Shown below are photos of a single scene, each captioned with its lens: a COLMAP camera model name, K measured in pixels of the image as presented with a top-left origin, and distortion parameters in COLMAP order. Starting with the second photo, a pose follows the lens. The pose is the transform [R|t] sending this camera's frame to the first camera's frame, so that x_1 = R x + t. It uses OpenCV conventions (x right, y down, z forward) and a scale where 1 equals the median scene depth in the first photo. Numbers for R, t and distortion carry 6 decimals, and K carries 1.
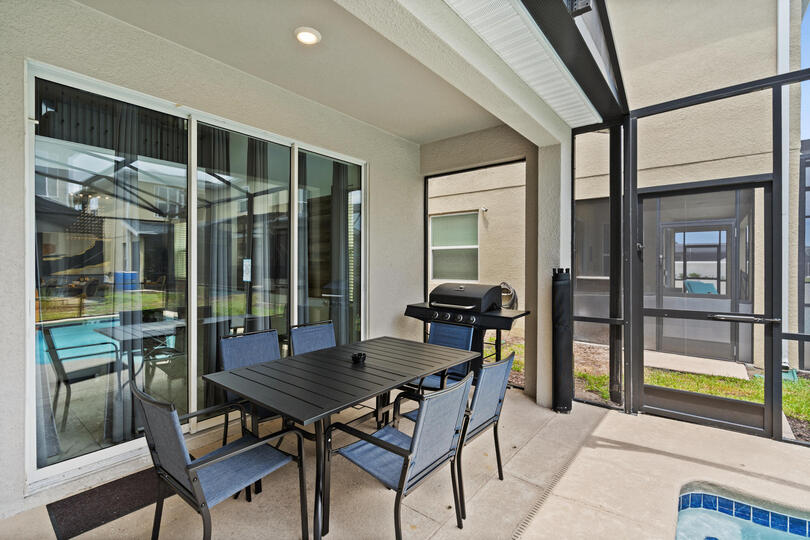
lens RADIAL K [[371.5, 0, 408.4], [0, 371.5, 267.9], [0, 0, 1]] dist [-0.000842, -0.000028]
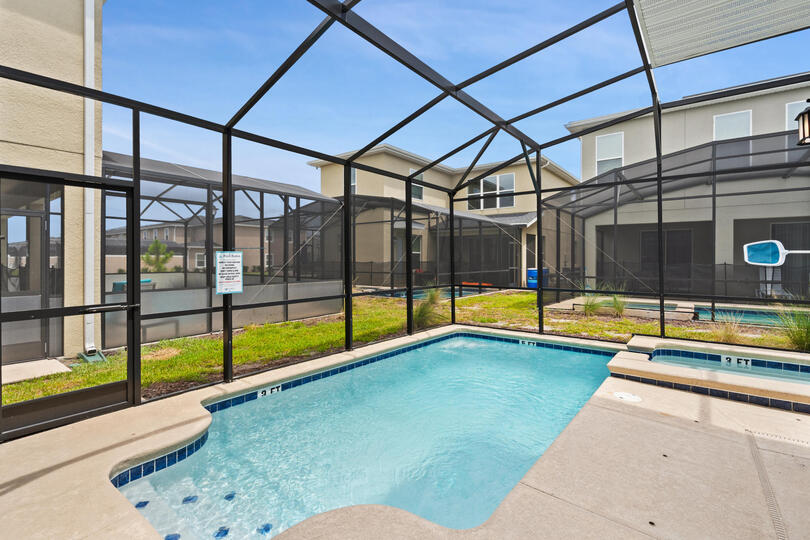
lens RADIAL K [[371.5, 0, 409.1], [0, 371.5, 262.1], [0, 0, 1]] dist [-0.000842, -0.000028]
pose [[-0.014637, -0.009085, 0.999852, -0.208895], [0.007519, 0.999929, 0.009196, -0.003229], [-0.999865, 0.007653, -0.014567, 0.133610]]
